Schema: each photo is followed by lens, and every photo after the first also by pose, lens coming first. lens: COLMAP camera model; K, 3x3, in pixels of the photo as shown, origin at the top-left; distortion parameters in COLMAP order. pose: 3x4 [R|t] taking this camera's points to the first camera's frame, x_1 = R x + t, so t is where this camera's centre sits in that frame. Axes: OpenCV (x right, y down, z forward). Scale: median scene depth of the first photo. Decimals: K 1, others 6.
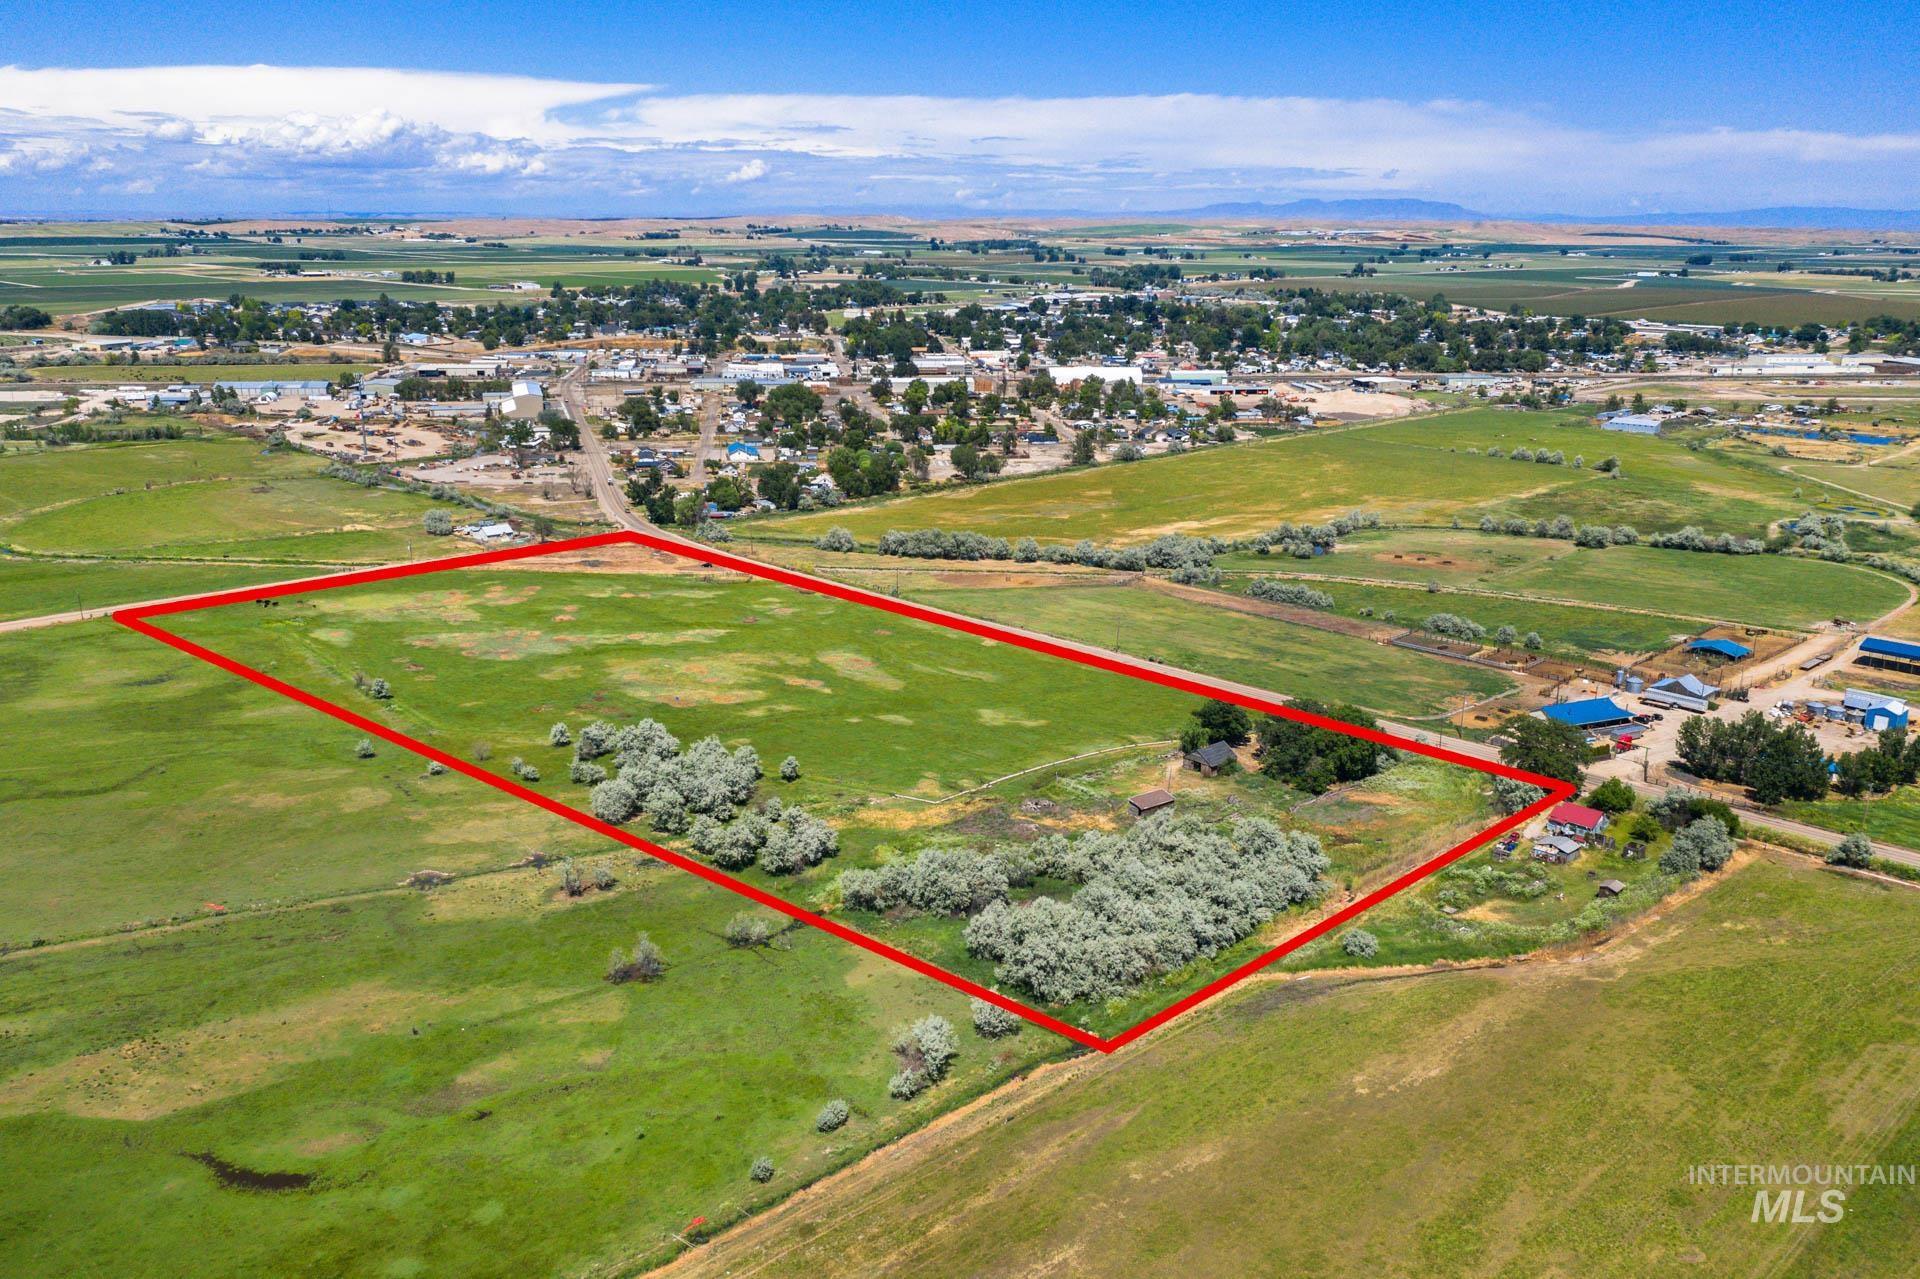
lens RADIAL K [[1553.6, 0, 967.2], [0, 1553.6, 639.9], [0, 0, 1]] dist [-0.004538, -0.001720]
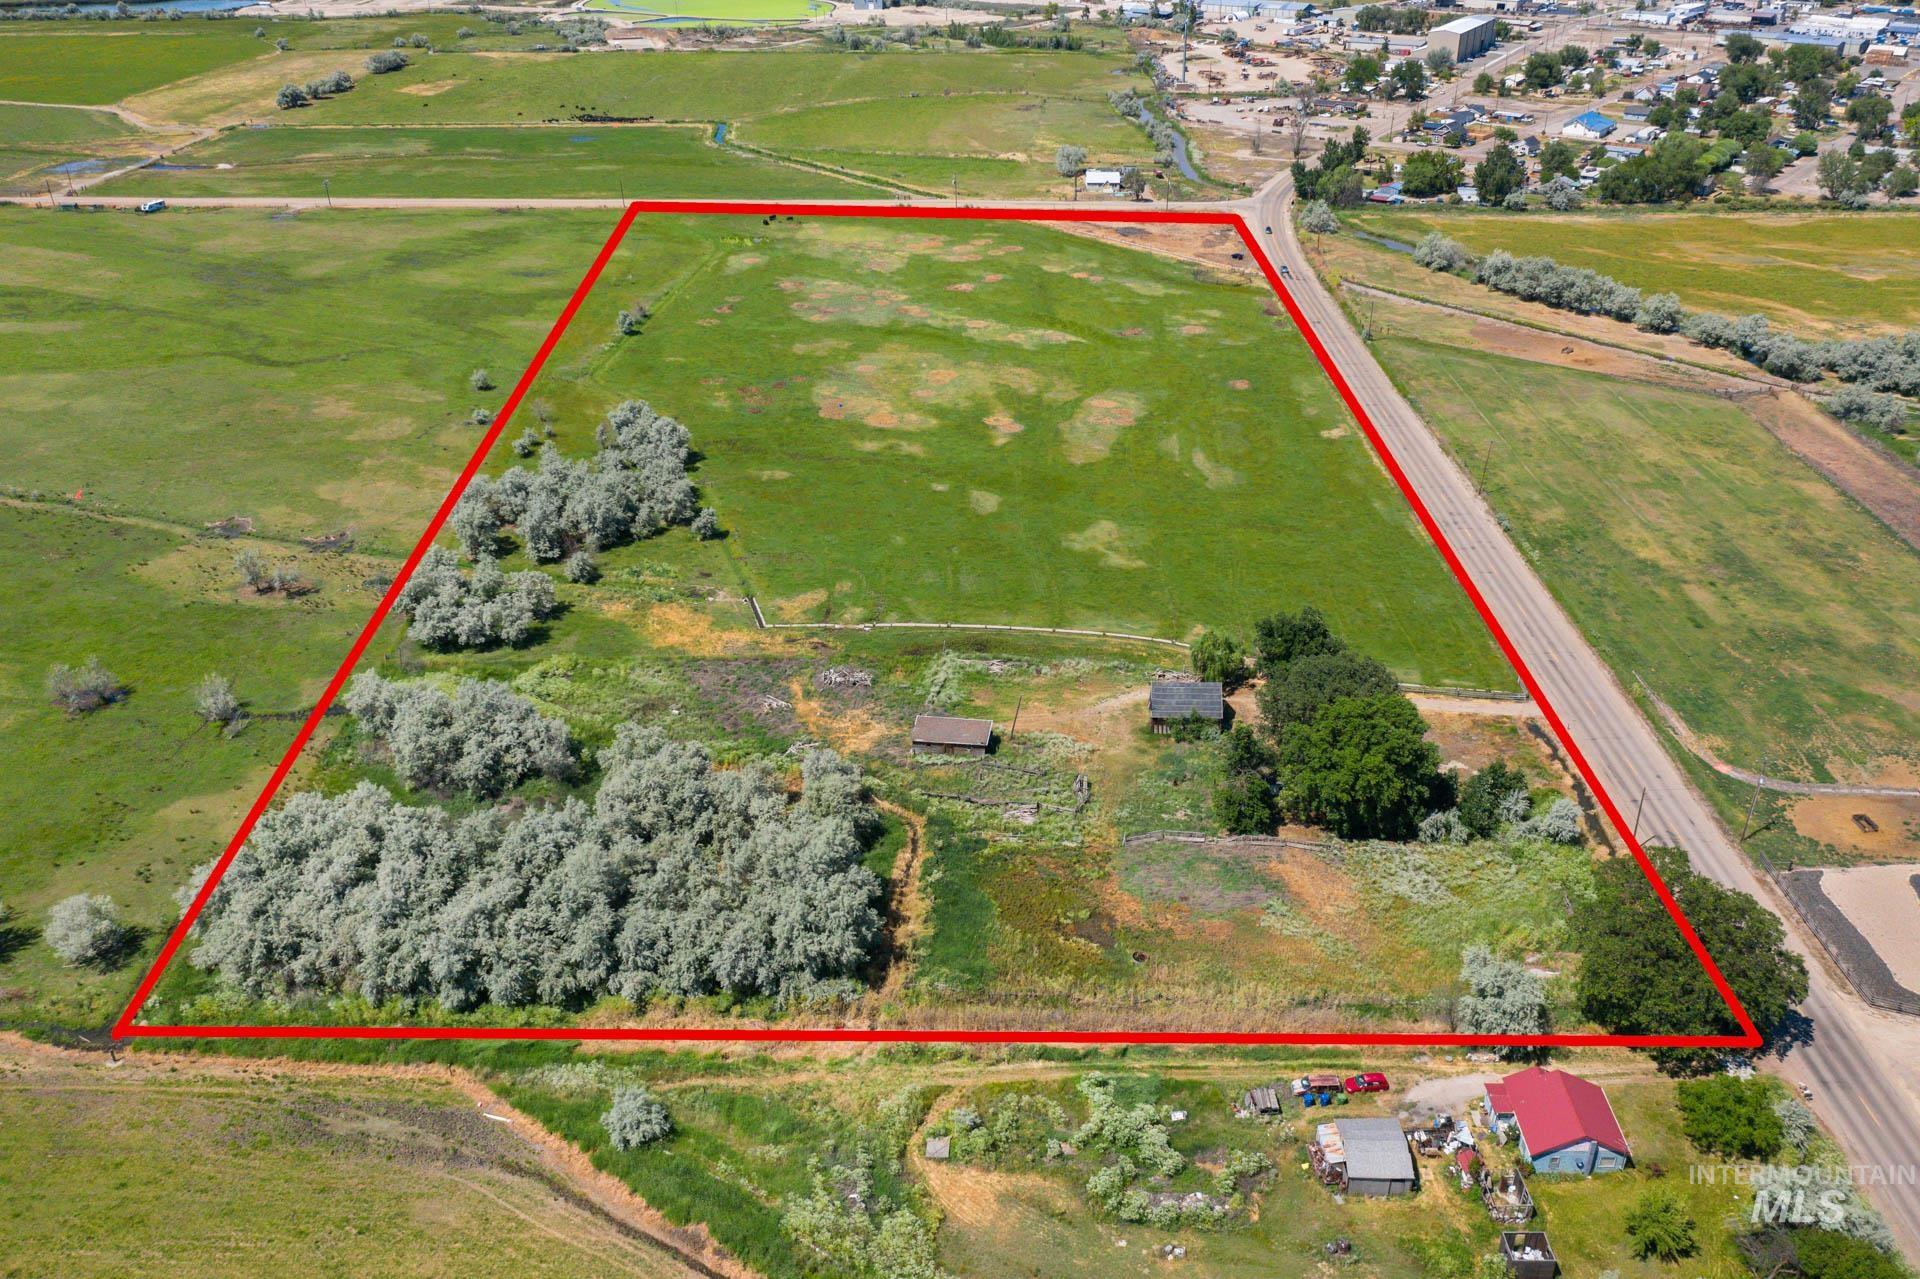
lens RADIAL K [[1534.5, 0, 992.4], [0, 1534.5, 637.2], [0, 0, 1]] dist [-0.005617, -0.000604]
pose [[0.709445, 0.318799, -0.628534, 0.375101], [-0.176904, 0.943841, 0.279050, -0.078033], [0.682197, -0.086780, 0.726001, 0.433206]]
